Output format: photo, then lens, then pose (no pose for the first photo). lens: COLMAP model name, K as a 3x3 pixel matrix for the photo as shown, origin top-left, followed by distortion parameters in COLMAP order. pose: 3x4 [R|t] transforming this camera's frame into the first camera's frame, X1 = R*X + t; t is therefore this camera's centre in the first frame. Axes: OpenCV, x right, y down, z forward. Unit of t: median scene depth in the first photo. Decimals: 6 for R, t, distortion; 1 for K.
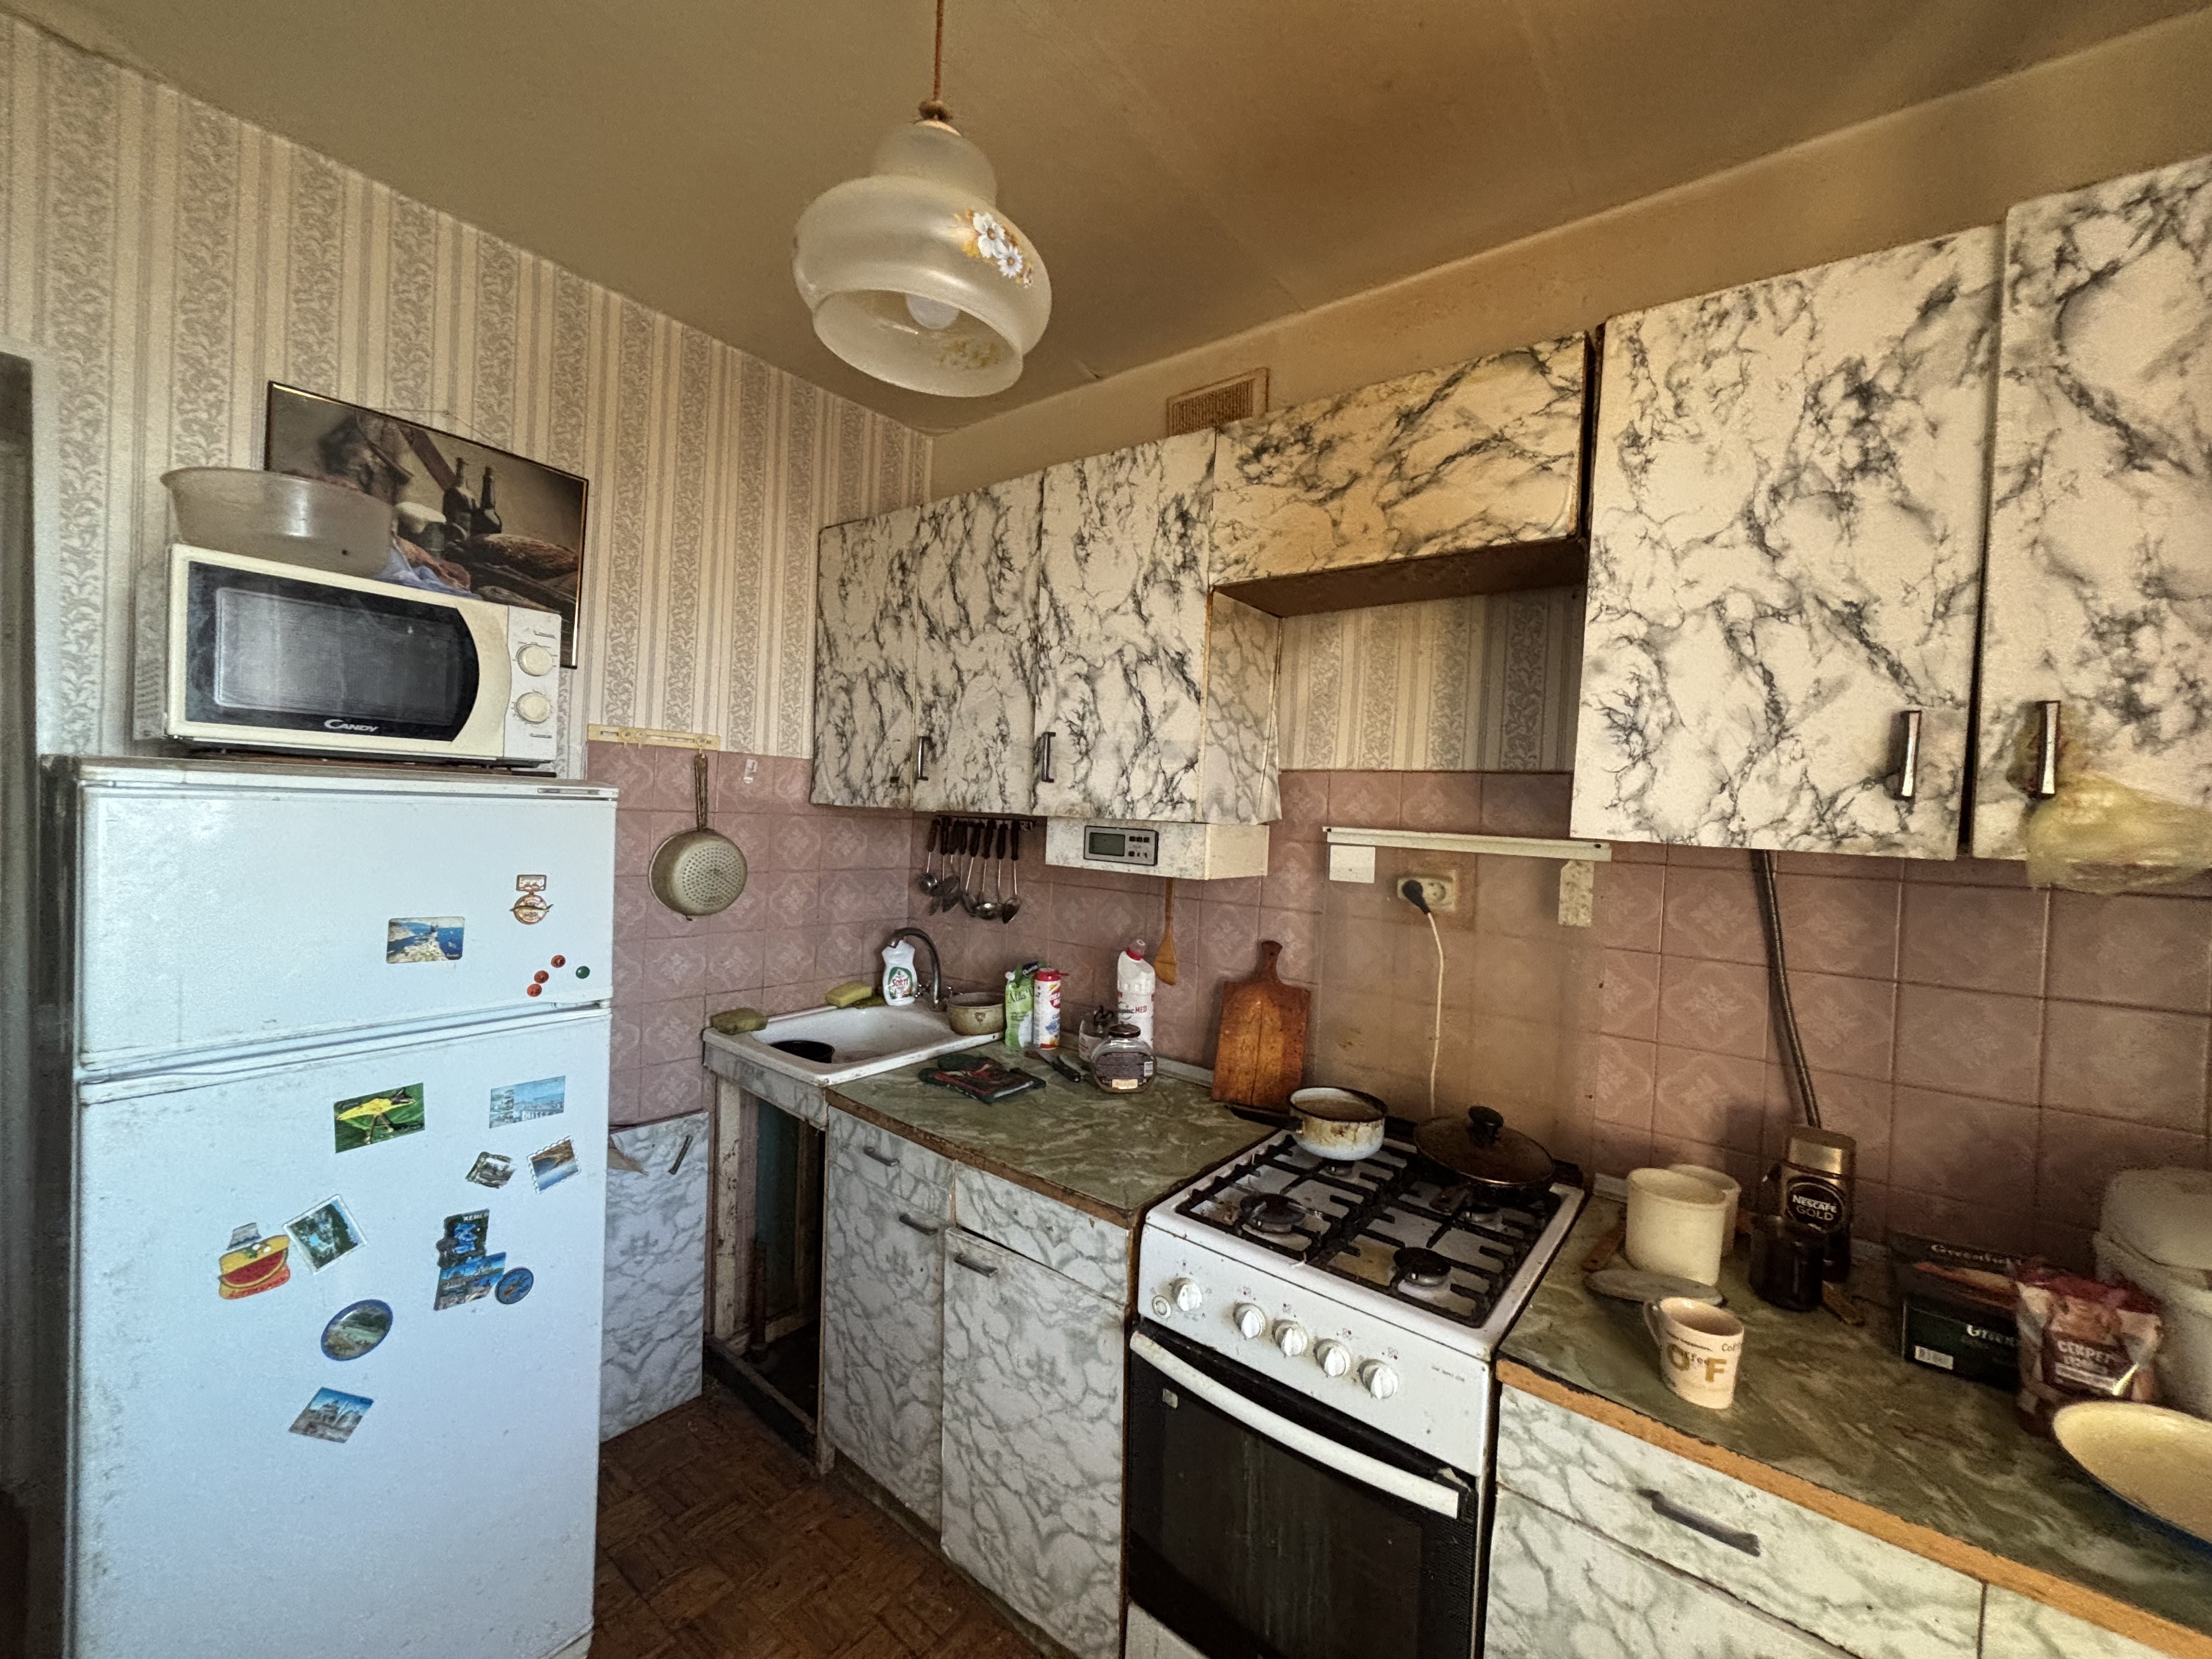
lens RADIAL K [[881.3, 0, 1101.0], [0, 881.3, 832.7], [0, 0, 1]] dist [0.001301, 0.000266]
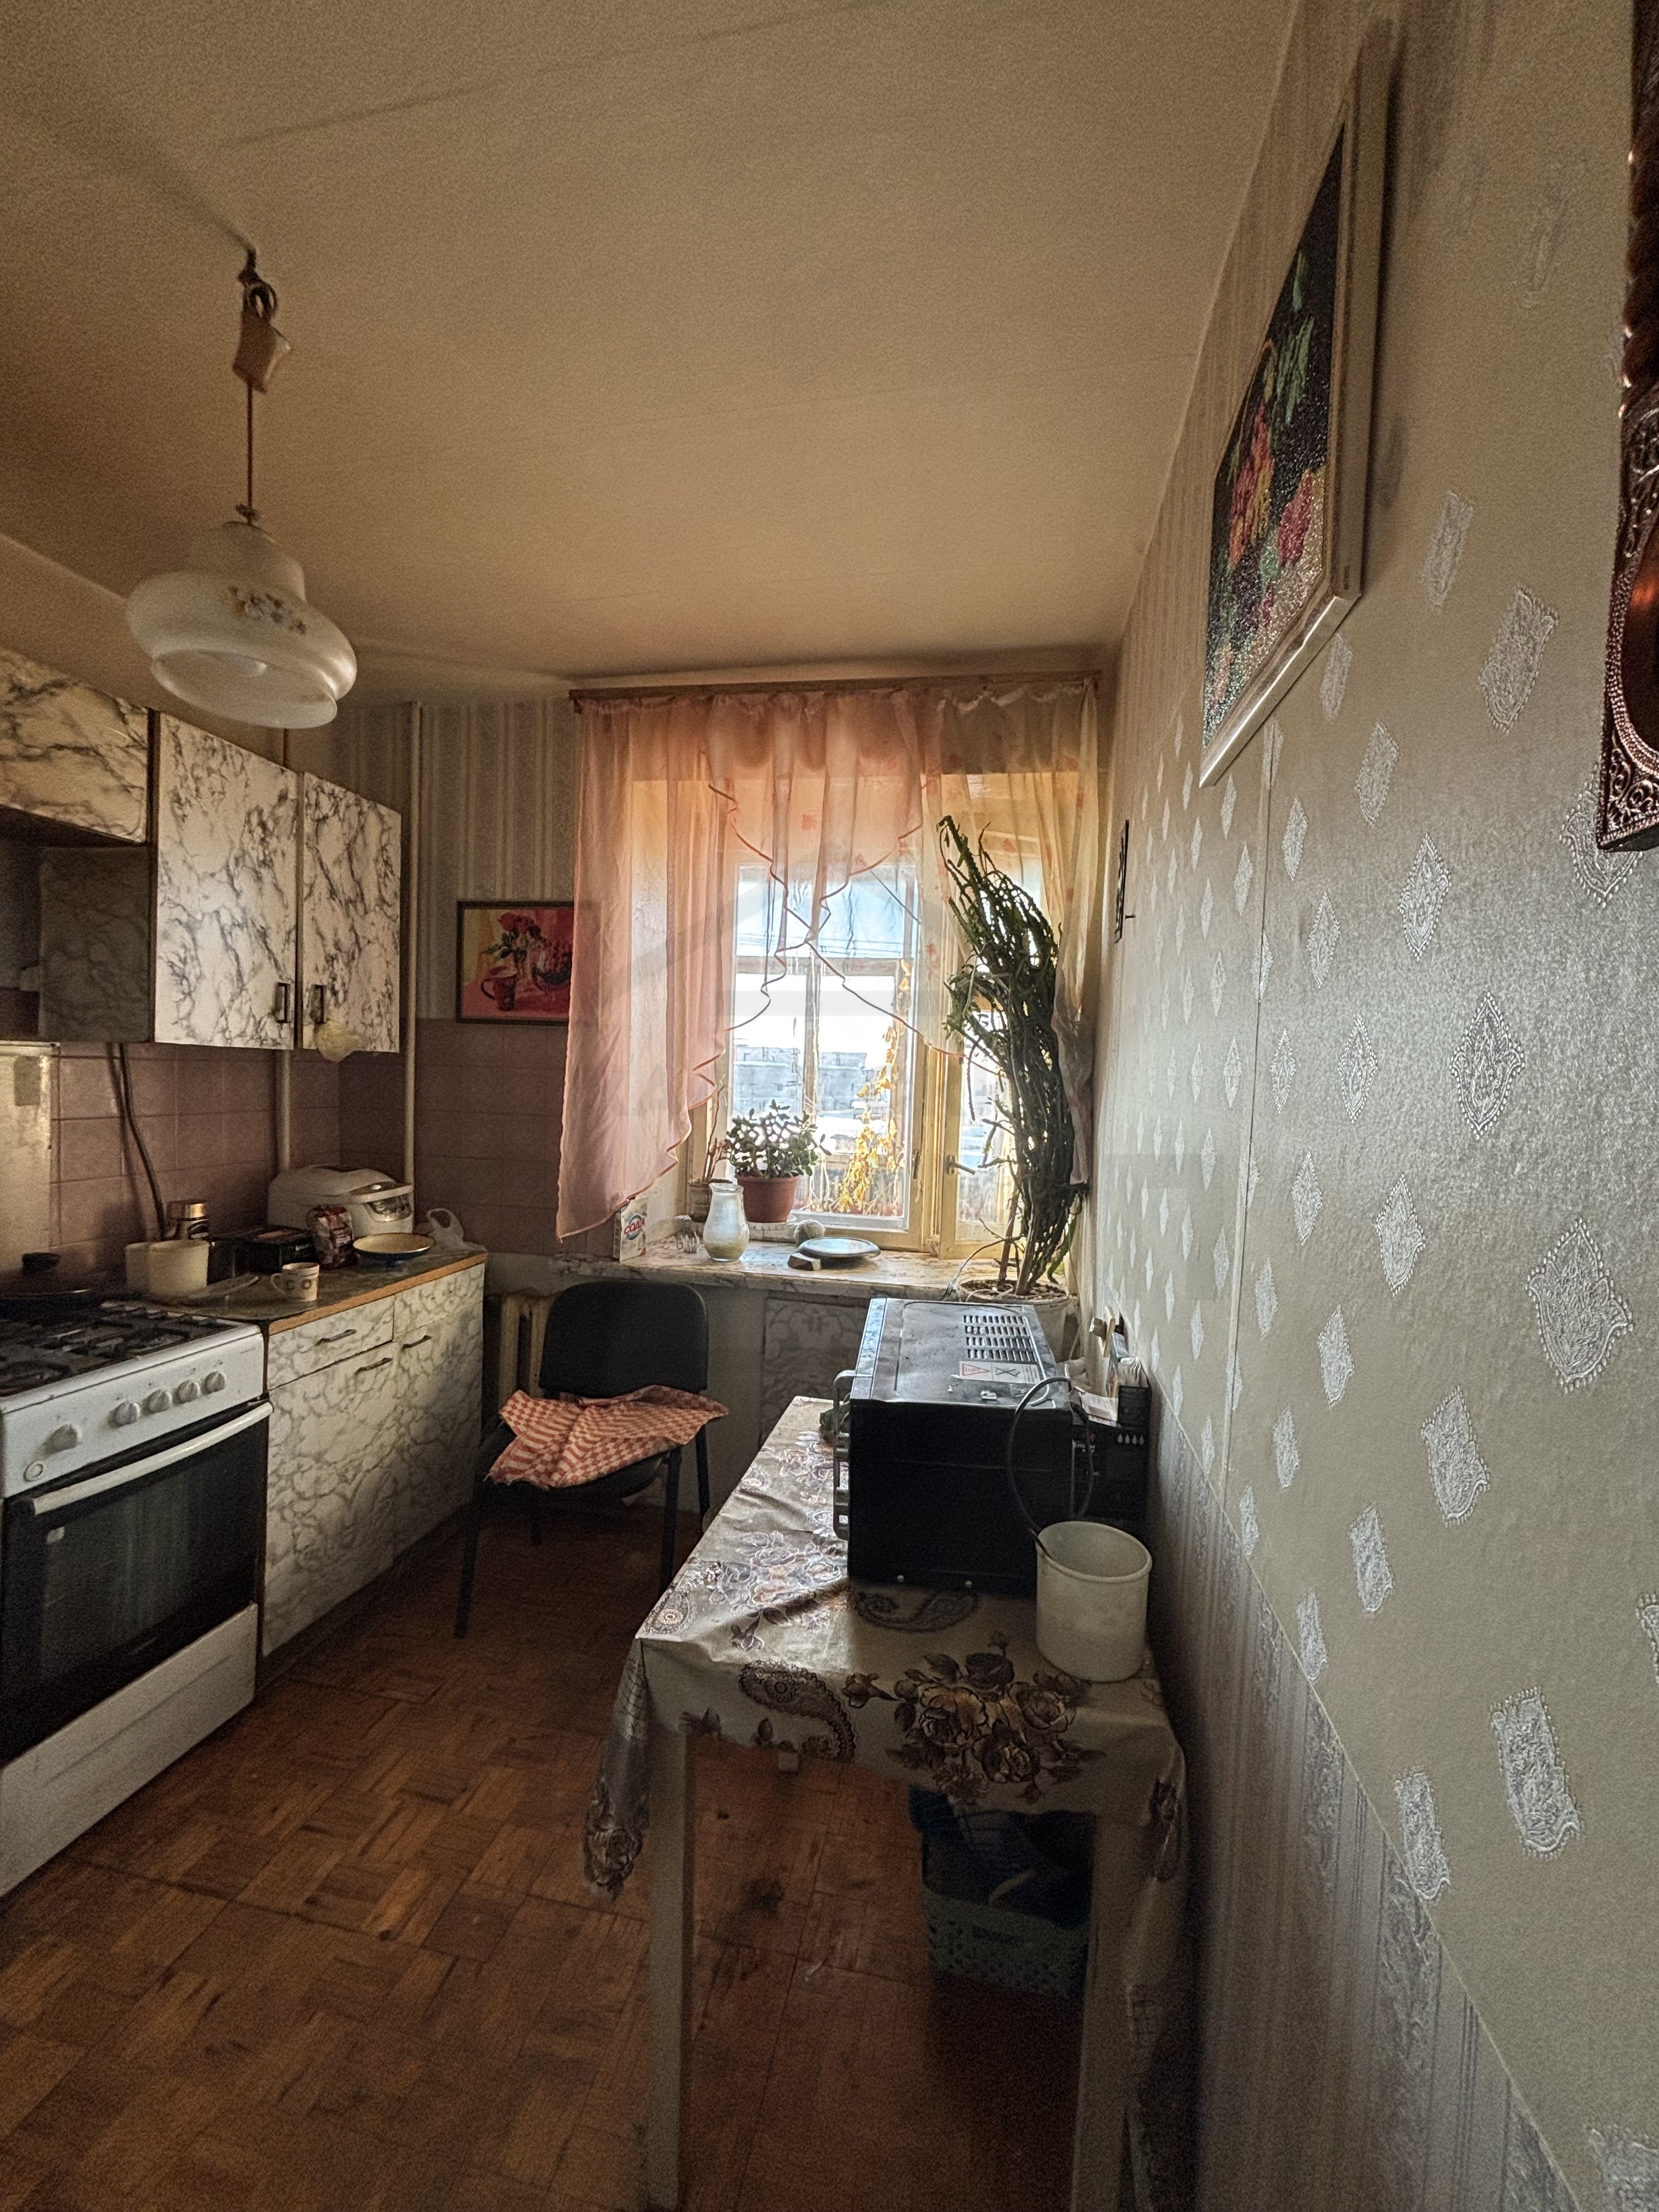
lens RADIAL K [[881.3, 0, 832.7], [0, 881.3, 1109.3], [0, 0, 1]] dist [0.001301, 0.000266]
pose [[-0.432485, -0.102701, 0.895773, -1.614434], [-0.038204, 0.994687, 0.095596, -0.083446], [-0.900831, 0.007122, -0.434111, 0.687553]]
